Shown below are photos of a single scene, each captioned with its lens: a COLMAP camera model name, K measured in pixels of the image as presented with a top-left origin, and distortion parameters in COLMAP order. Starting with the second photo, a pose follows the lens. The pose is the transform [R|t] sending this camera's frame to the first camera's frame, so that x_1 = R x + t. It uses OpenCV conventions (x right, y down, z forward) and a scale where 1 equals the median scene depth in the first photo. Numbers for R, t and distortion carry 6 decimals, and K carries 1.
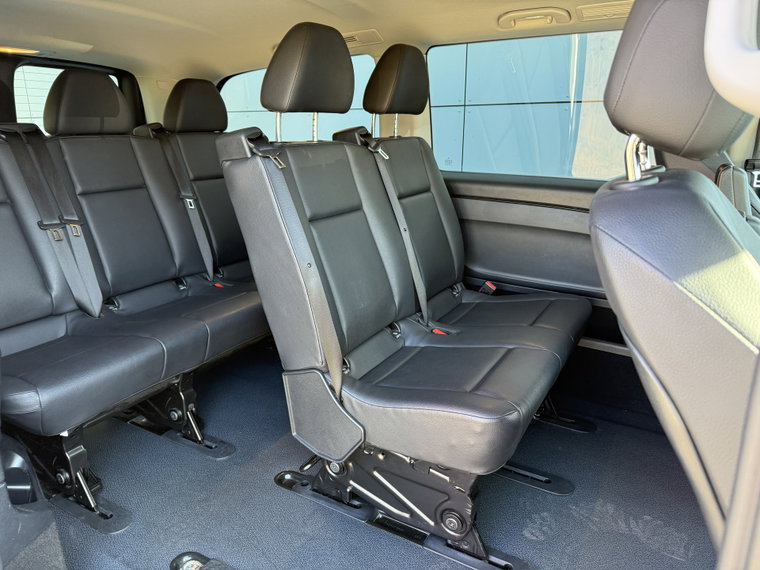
lens RADIAL K [[524.9, 0, 394.8], [0, 524.9, 280.5], [0, 0, 1]] dist [0.002003, -0.032205]
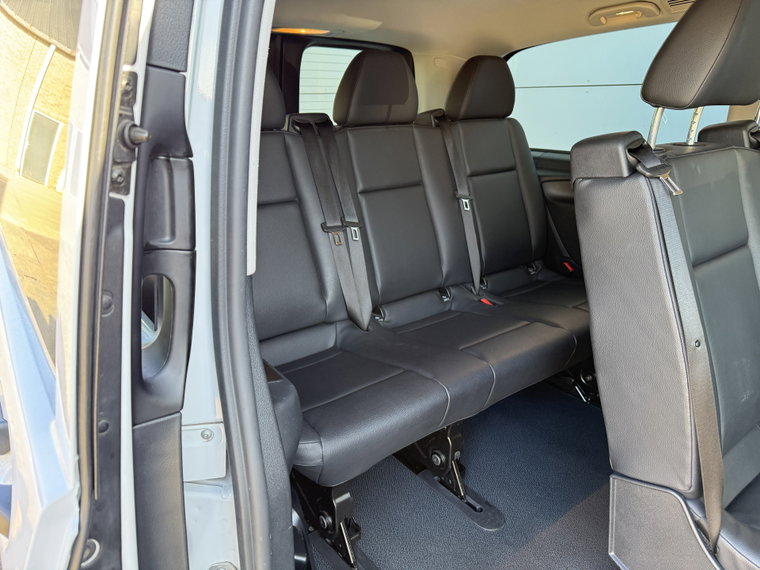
lens RADIAL K [[535.7, 0, 380.0], [0, 535.7, 285.0], [0, 0, 1]] dist [0.056452, -0.099249]
pose [[0.910505, 0.125182, -0.394095, -0.193336], [-0.105949, 0.991884, 0.070285, -0.078107], [0.399695, -0.022241, 0.916378, 0.160863]]
